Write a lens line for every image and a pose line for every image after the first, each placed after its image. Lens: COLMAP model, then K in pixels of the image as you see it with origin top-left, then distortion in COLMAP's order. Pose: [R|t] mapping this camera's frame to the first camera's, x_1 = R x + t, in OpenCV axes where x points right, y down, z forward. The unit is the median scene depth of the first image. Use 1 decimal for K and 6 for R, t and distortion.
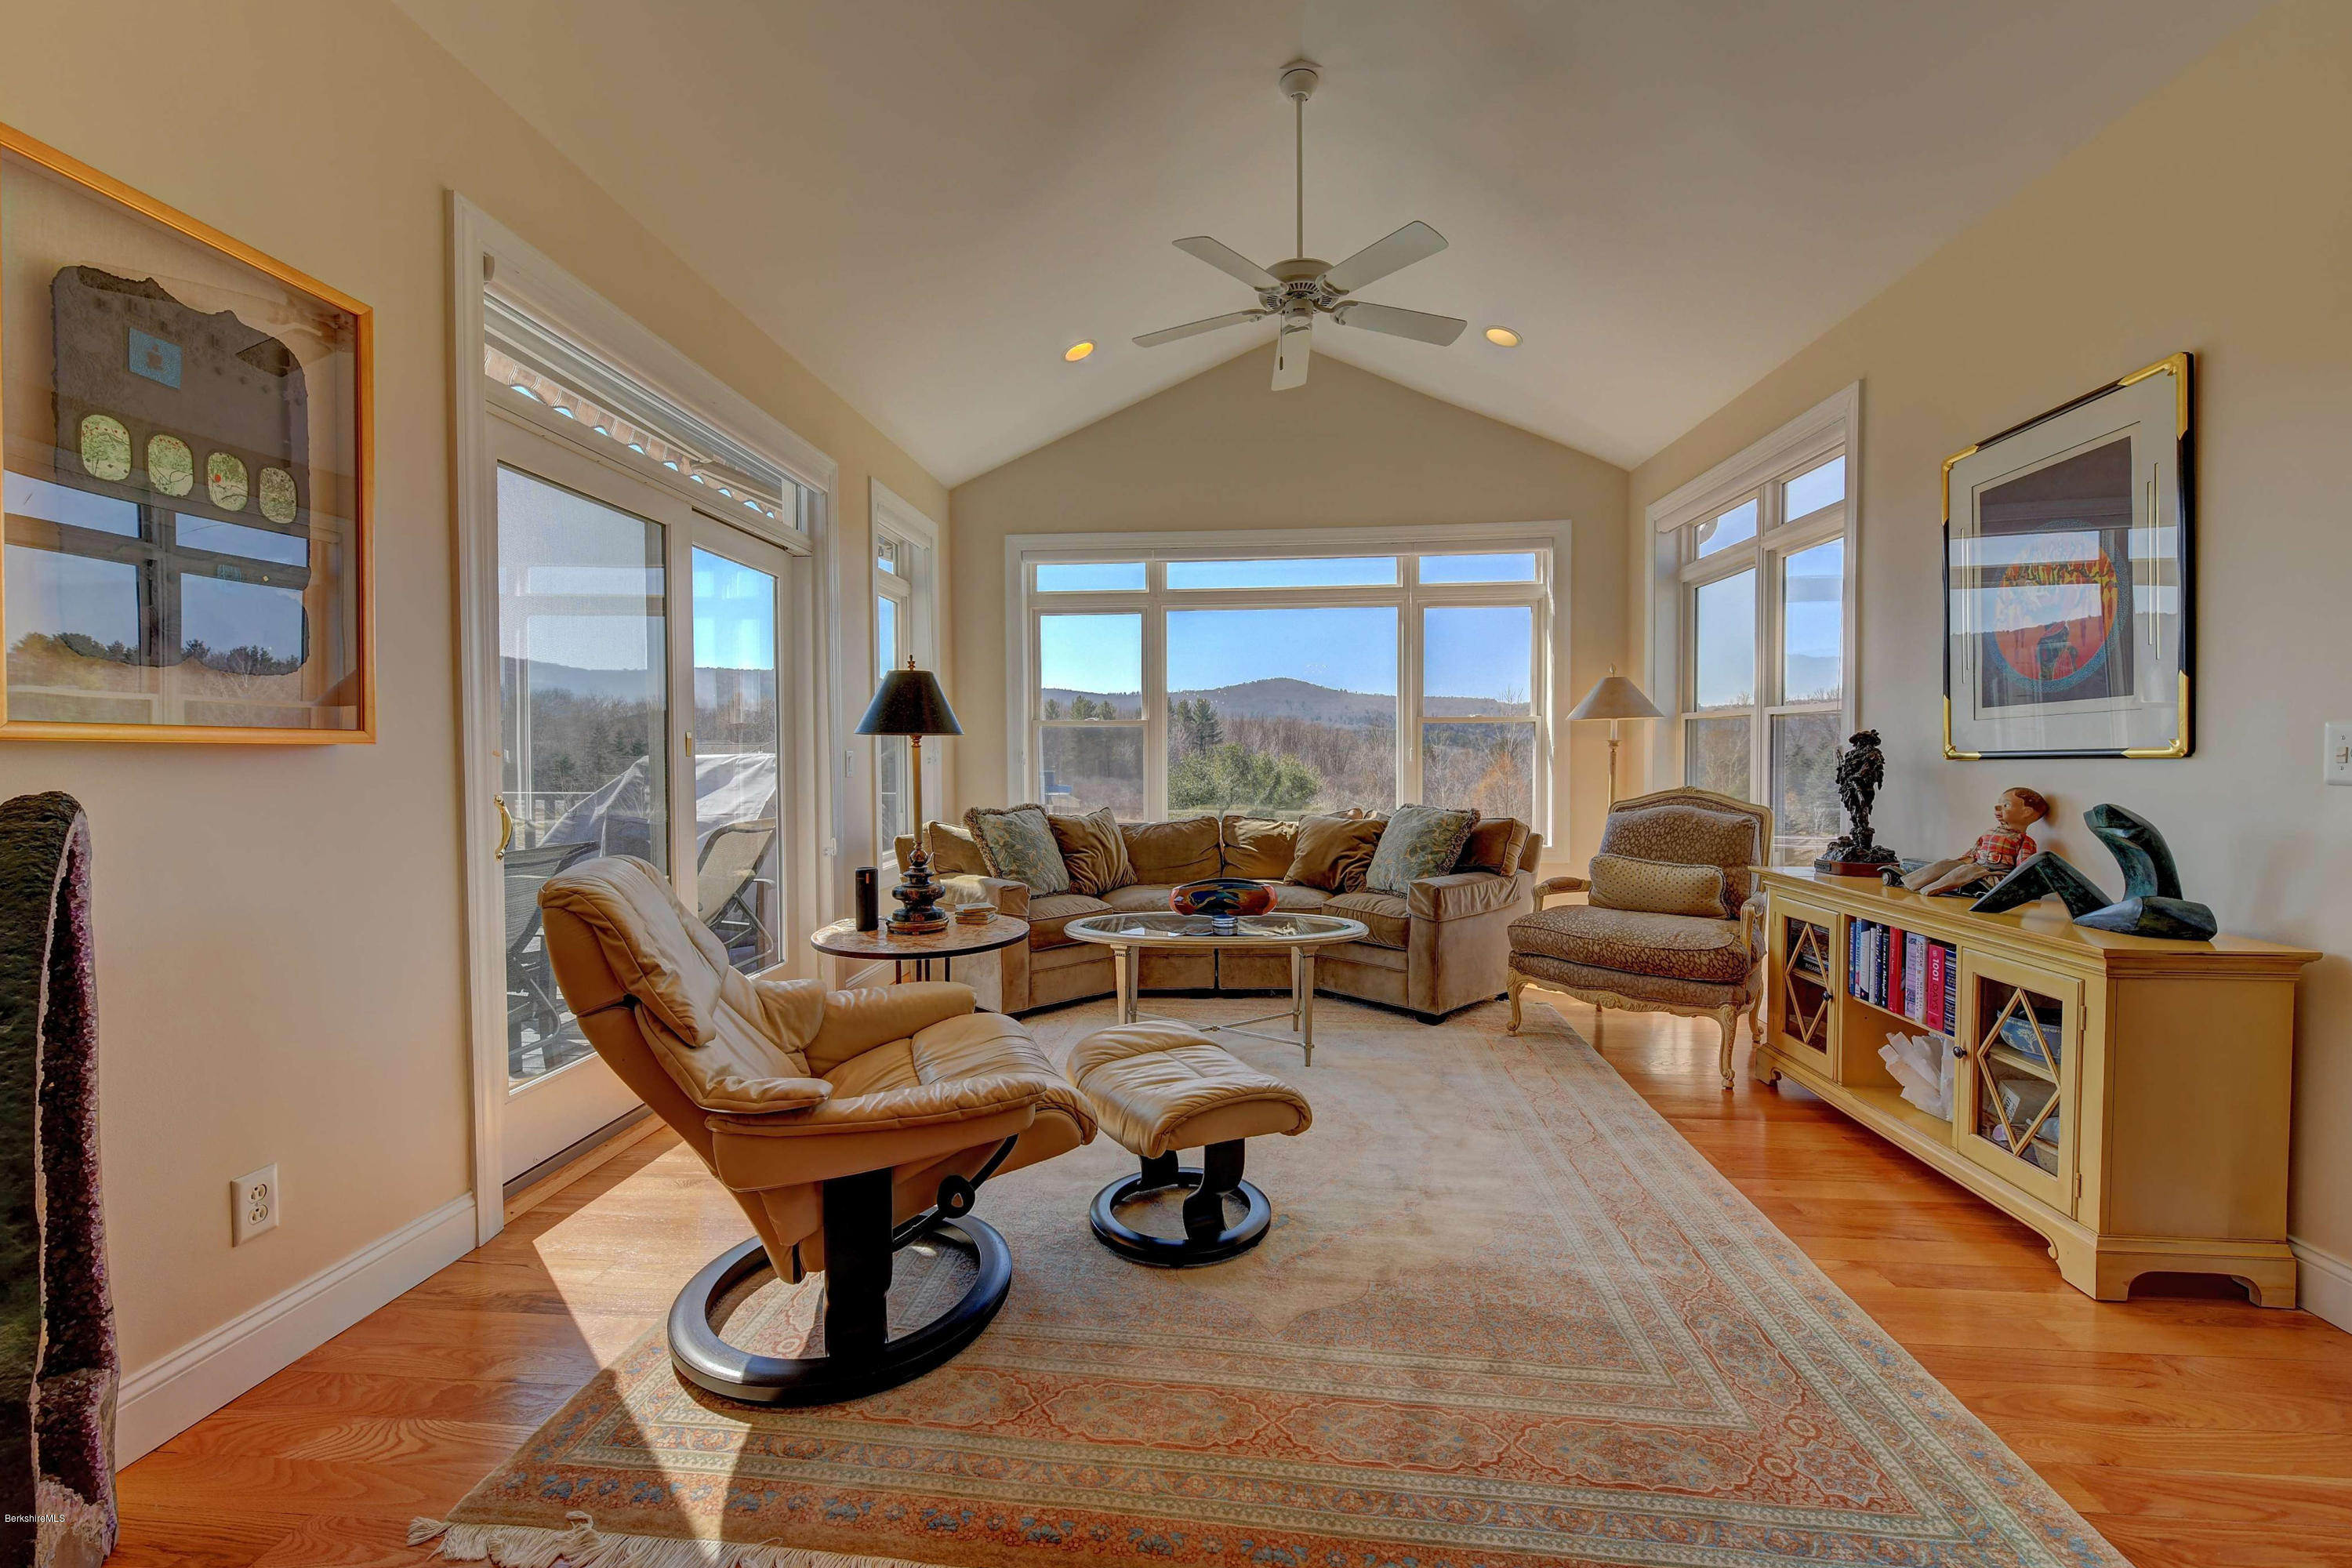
lens RADIAL K [[940.6, 0, 1177.7], [0, 940.6, 781.3], [0, 0, 1]] dist [0.001504, -0.001737]
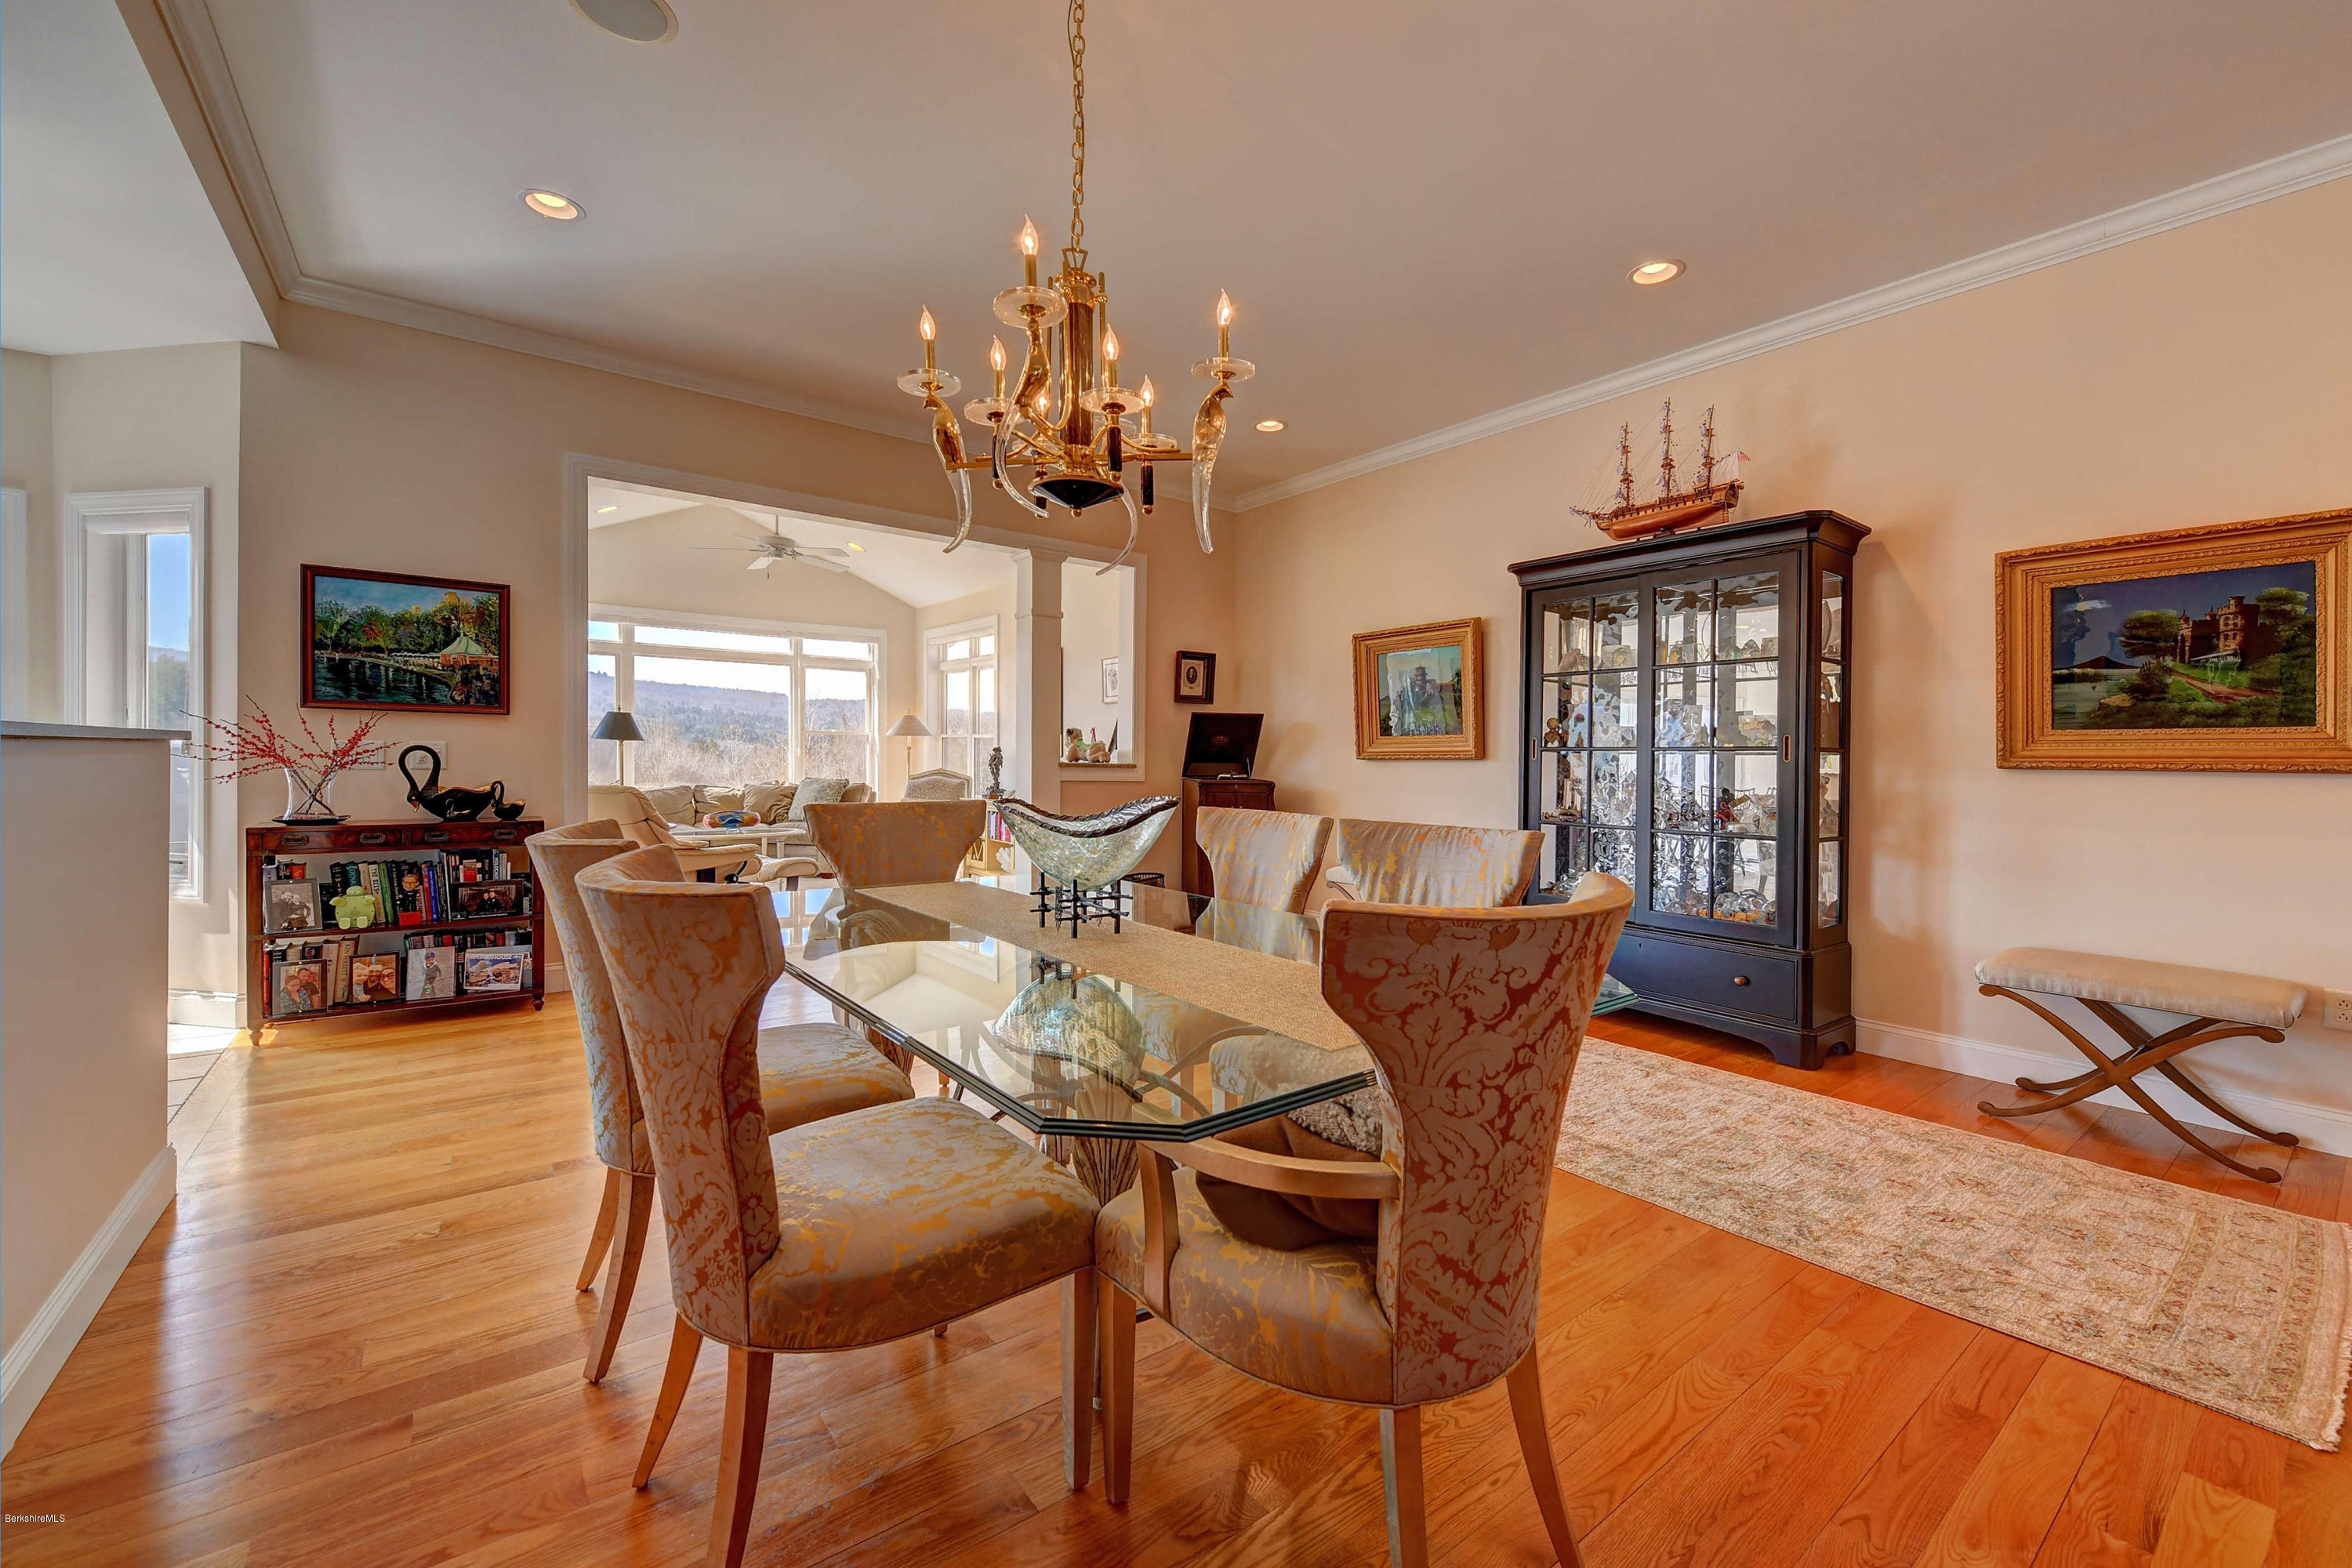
lens RADIAL K [[940.6, 0, 1180.5], [0, 940.6, 763.3], [0, 0, 1]] dist [0.001504, -0.001737]
pose [[0.750713, 0.008874, 0.660569, -0.451033], [0.001696, 0.999881, -0.015359, 0.025965], [-0.660626, 0.012651, 0.750608, -0.940510]]
